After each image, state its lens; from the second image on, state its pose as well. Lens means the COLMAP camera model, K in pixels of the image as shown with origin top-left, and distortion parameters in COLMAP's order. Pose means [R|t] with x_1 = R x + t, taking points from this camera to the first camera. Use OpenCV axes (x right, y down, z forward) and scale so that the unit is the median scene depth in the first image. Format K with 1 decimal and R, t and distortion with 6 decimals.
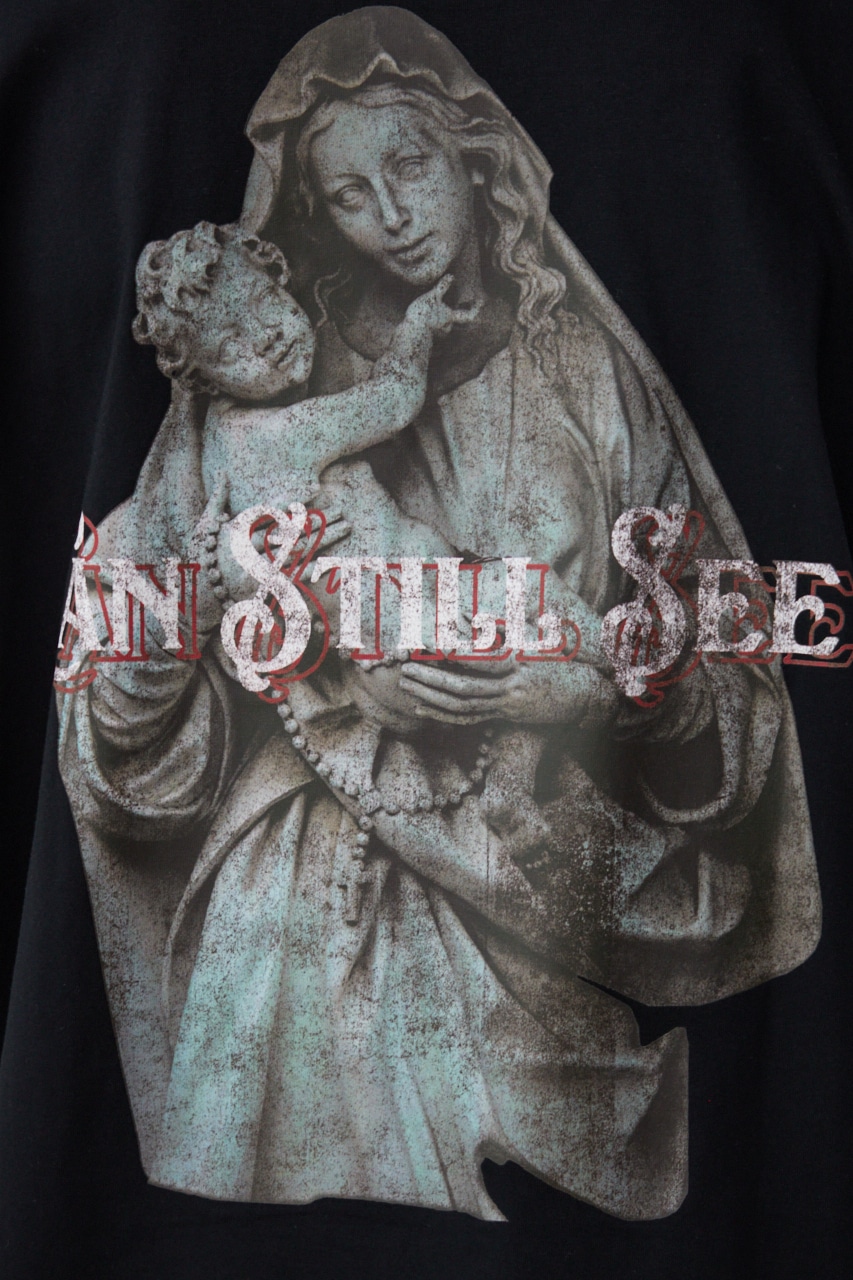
lens RADIAL K [[2740.6, 0, 456.5], [0, 2740.6, 639.0], [0, 0, 1]] dist [0.163954, 0.171459]
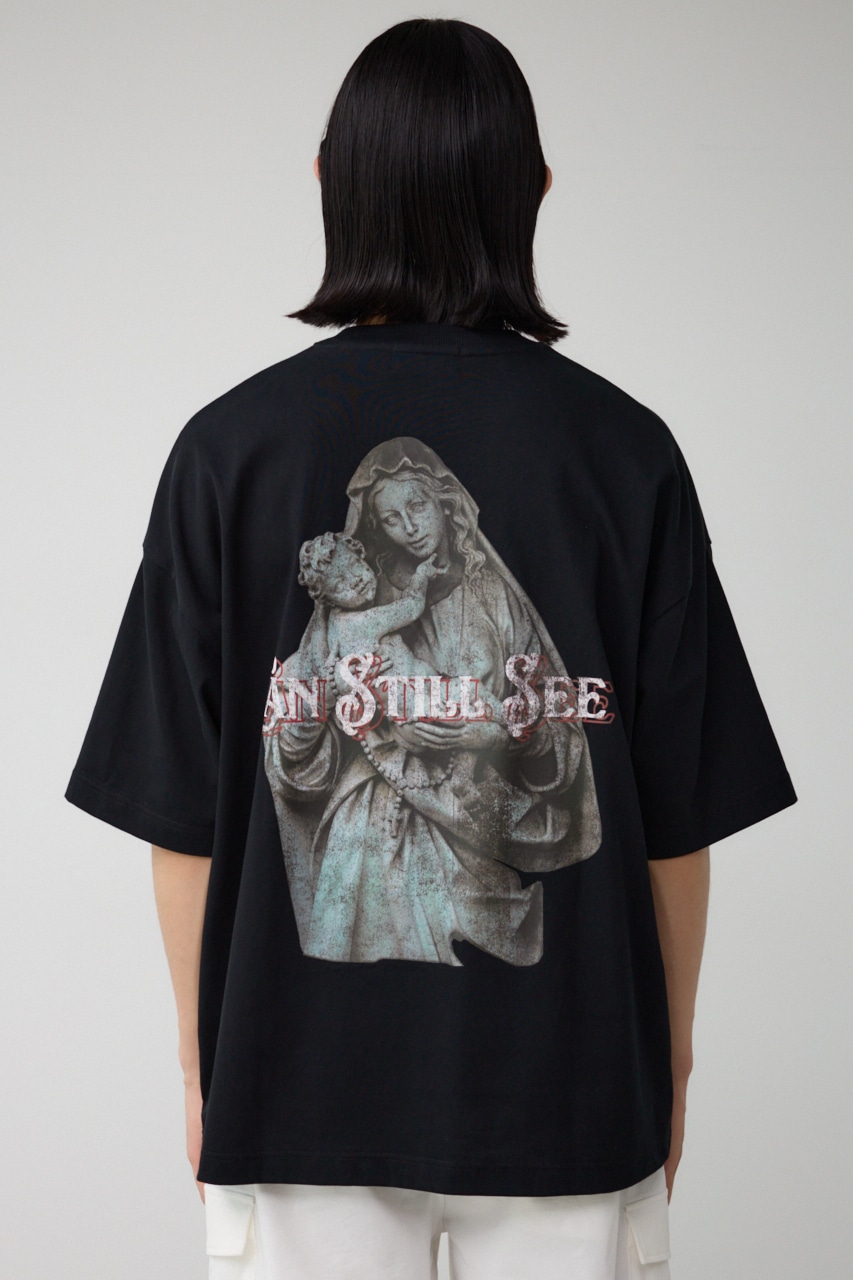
lens RADIAL K [[2605.4, 0, 424.6], [0, 2605.4, 688.0], [0, 0, 1]] dist [0.059661, 0.390460]
pose [[0.999868, -0.006517, -0.014855, 0.020226], [0.006687, 0.999912, 0.011422, -0.044743], [0.014779, -0.011520, 0.999824, -1.170868]]
